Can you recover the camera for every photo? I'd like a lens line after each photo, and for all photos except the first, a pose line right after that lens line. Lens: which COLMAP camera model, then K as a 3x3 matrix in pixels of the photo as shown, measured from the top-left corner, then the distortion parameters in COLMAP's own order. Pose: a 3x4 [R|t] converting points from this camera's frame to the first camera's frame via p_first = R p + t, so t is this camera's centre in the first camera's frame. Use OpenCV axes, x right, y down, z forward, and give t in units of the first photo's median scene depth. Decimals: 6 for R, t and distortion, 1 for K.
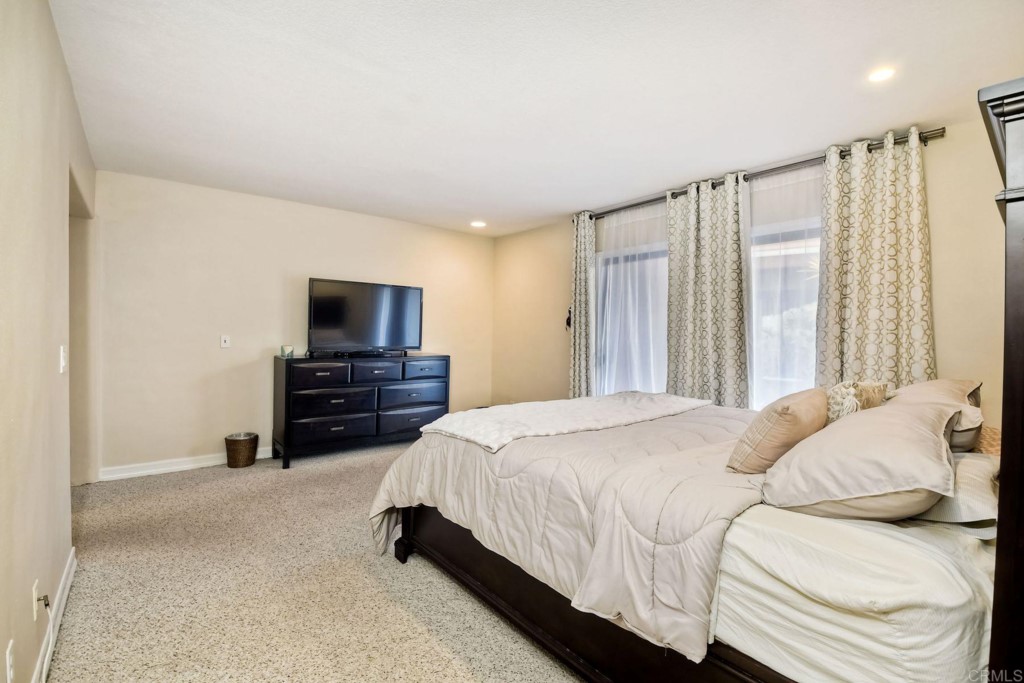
lens RADIAL K [[464.7, 0, 527.8], [0, 464.7, 337.8], [0, 0, 1]] dist [-0.015173, -0.000915]
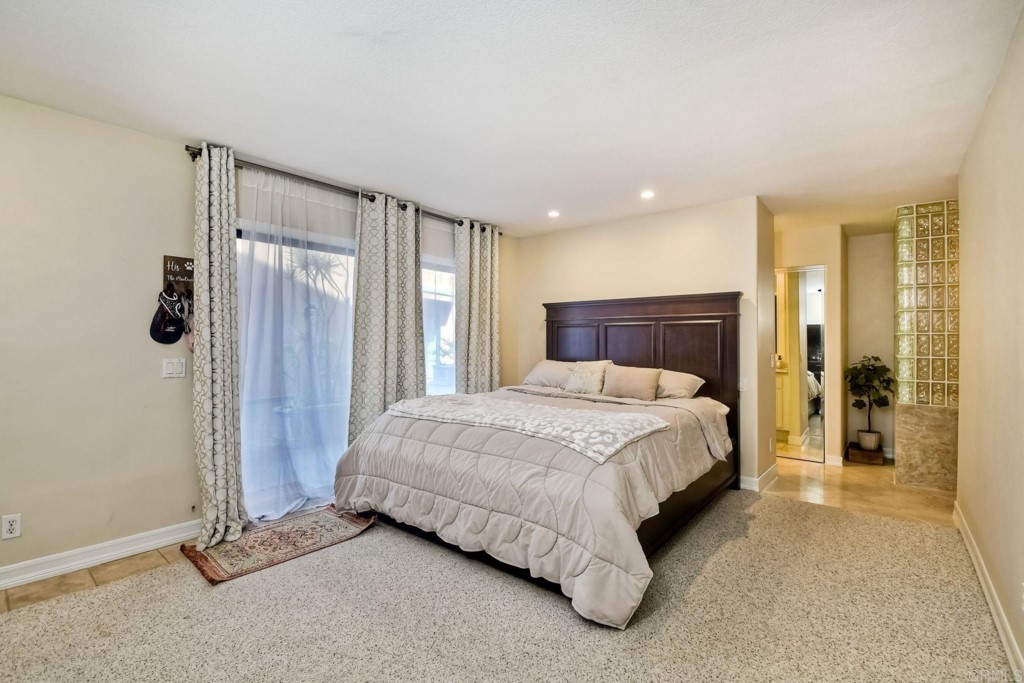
lens RADIAL K [[464.7, 0, 527.8], [0, 464.7, 337.8], [0, 0, 1]] dist [-0.015173, -0.000915]
pose [[-0.211542, -0.000445, 0.977369, -0.911340], [0.006570, 0.999977, 0.001878, -0.017896], [-0.977347, 0.006818, -0.211534, 1.153069]]
